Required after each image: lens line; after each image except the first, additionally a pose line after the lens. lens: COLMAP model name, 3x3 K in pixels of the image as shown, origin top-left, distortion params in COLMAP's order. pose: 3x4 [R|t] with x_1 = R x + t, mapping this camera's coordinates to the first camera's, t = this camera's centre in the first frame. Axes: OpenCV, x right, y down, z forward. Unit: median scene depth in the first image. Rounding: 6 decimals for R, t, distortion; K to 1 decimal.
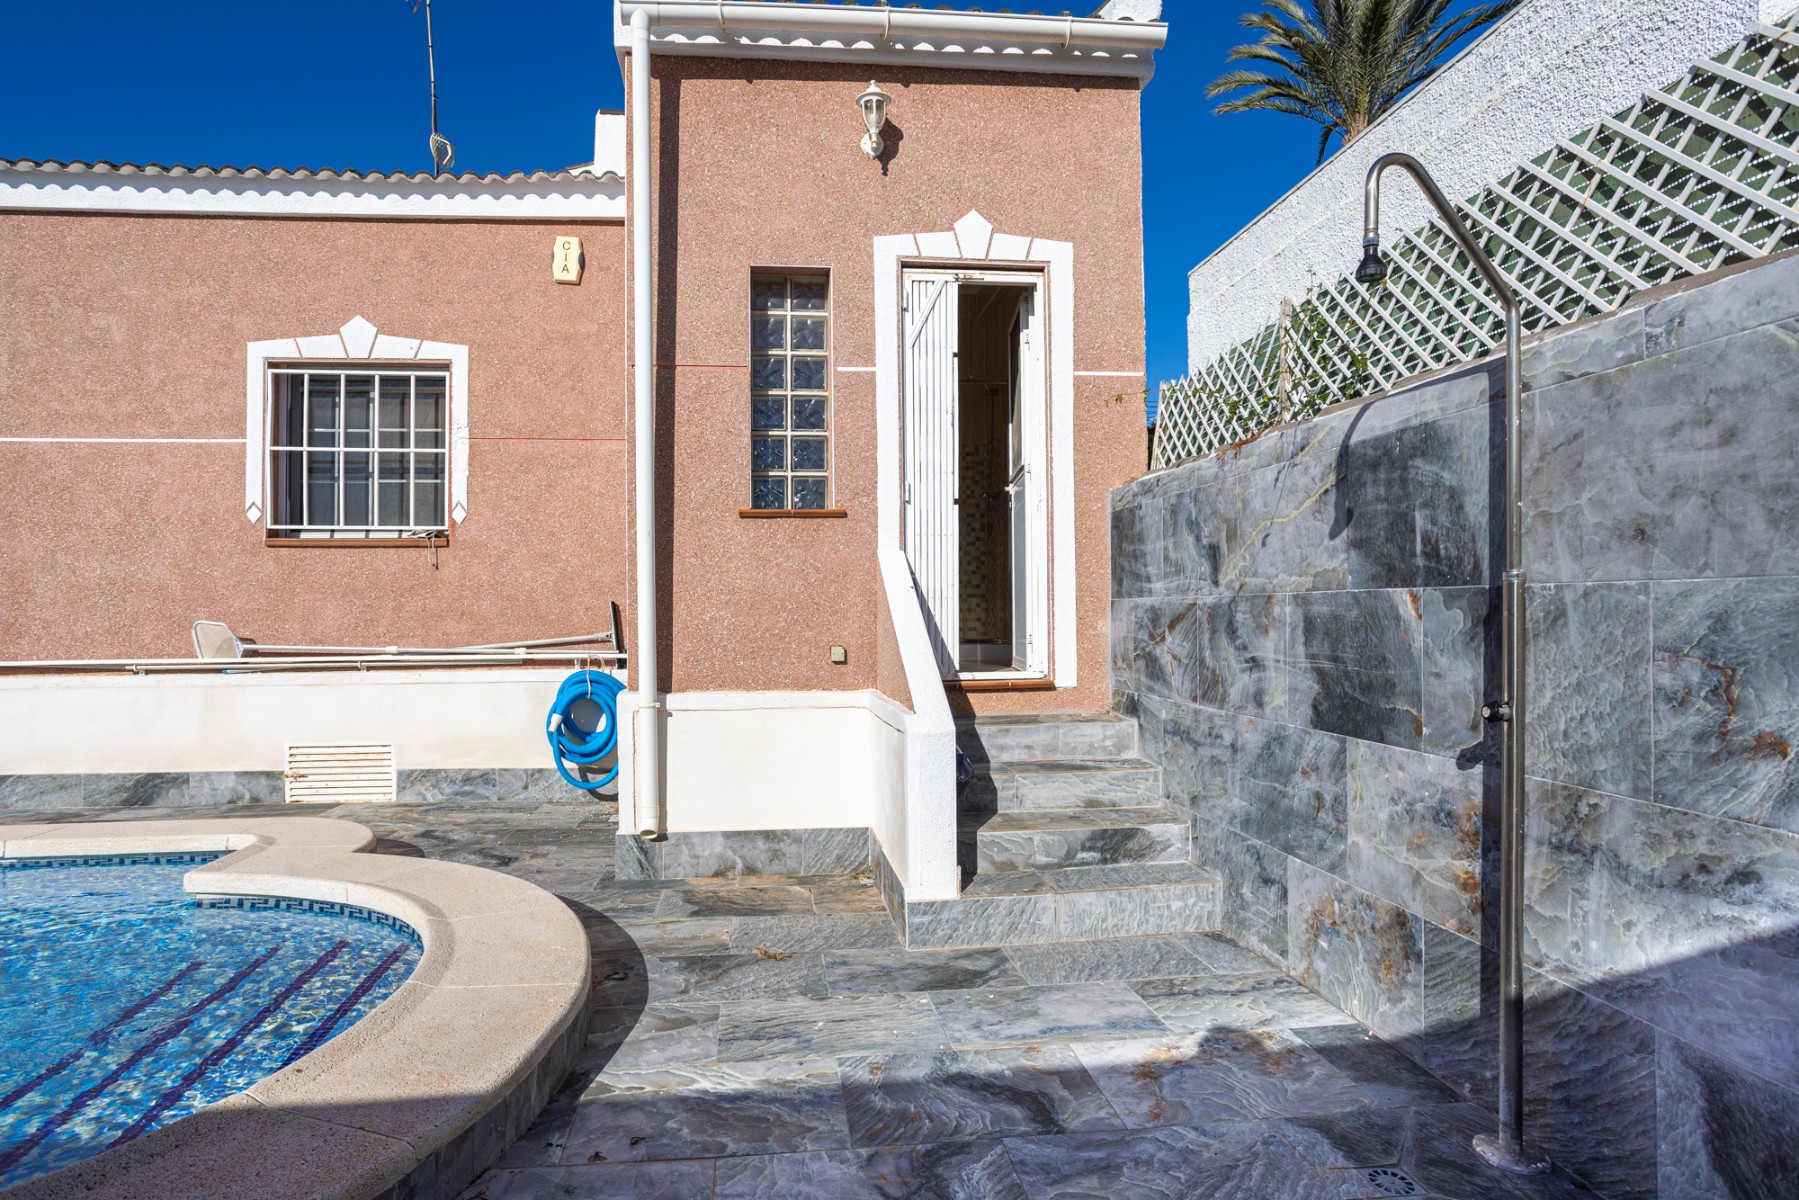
lens RADIAL K [[946.3, 0, 881.5], [0, 946.3, 598.6], [0, 0, 1]] dist [-0.017752, 0.002730]
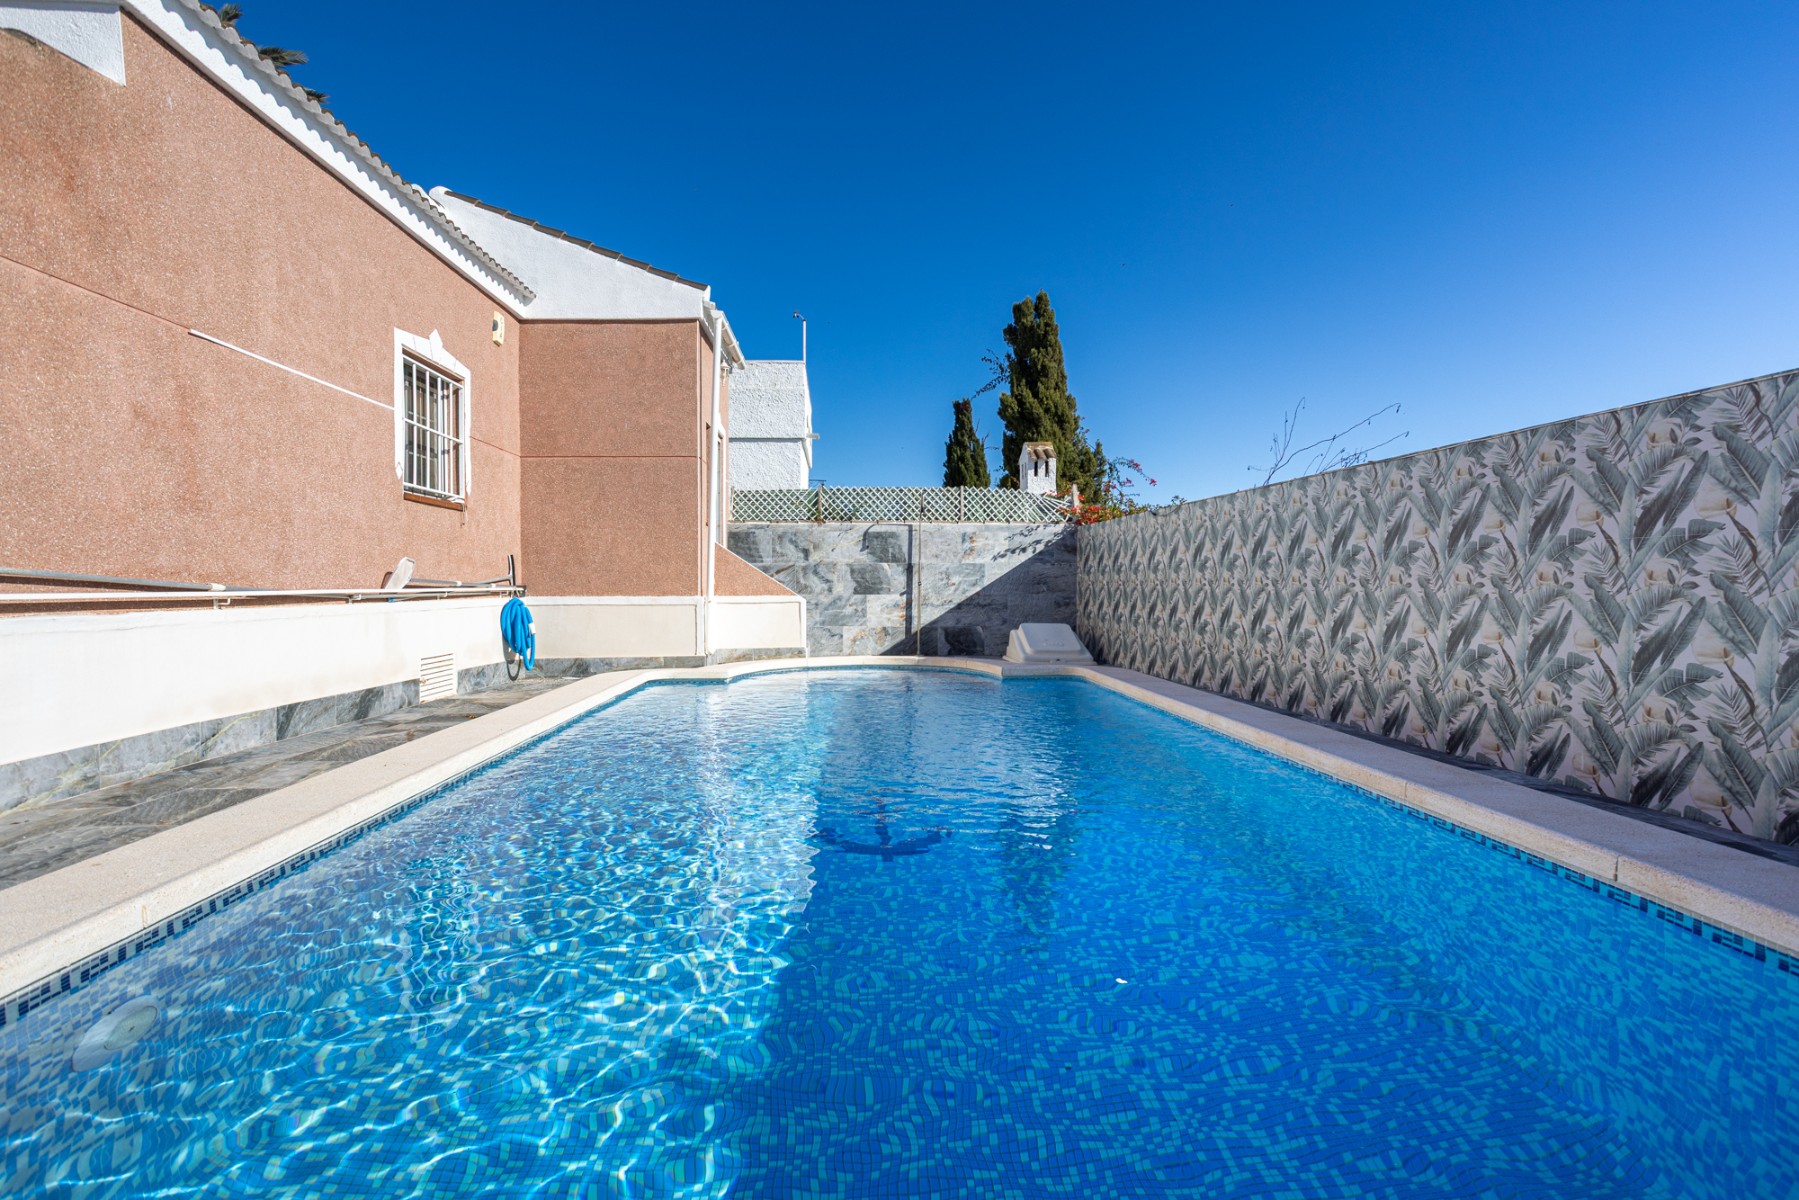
lens RADIAL K [[900.8, 0, 899.0], [0, 900.8, 606.4], [0, 0, 1]] dist [-0.045156, 0.028445]
pose [[0.043121, -0.015050, 0.998956, -4.113848], [-0.009675, 0.999833, 0.015481, 0.140304], [-0.999023, -0.010332, 0.042969, 0.680482]]
